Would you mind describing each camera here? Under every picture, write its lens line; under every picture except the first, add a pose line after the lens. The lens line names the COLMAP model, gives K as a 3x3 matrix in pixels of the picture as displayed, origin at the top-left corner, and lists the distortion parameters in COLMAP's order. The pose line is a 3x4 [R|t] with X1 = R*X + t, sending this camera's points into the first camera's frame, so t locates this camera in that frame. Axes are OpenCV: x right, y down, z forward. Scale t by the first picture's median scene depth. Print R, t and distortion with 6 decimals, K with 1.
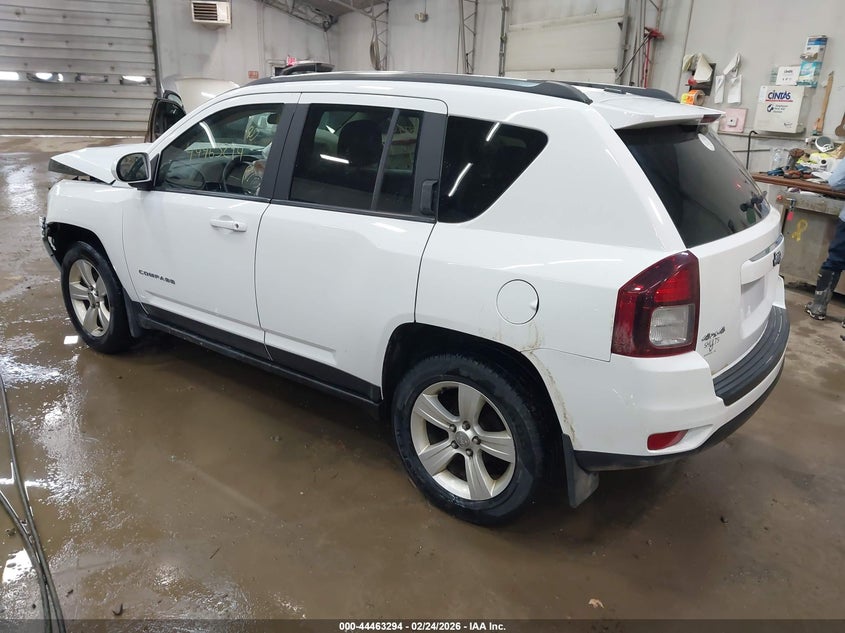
lens RADIAL K [[681.9, 0, 422.5], [0, 681.9, 316.5], [0, 0, 1]] dist [0.013335, 0.002088]
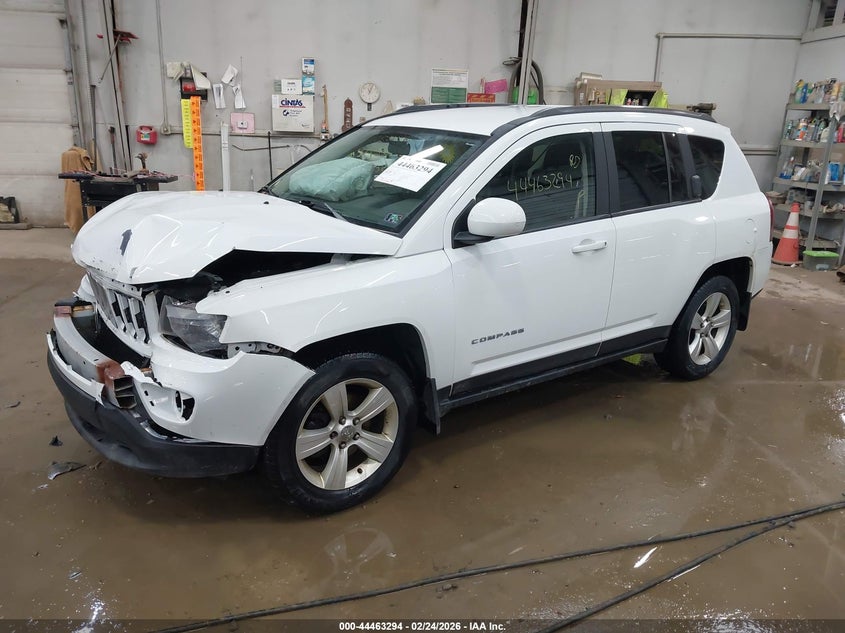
lens RADIAL K [[686.1, 0, 422.5], [0, 686.1, 316.5], [0, 0, 1]] dist [0.004282, -0.000547]
pose [[0.275723, -0.301424, 0.912754, -0.680285], [0.285778, 0.932331, 0.221562, -0.170934], [-0.917773, 0.199755, 0.343205, 0.438164]]
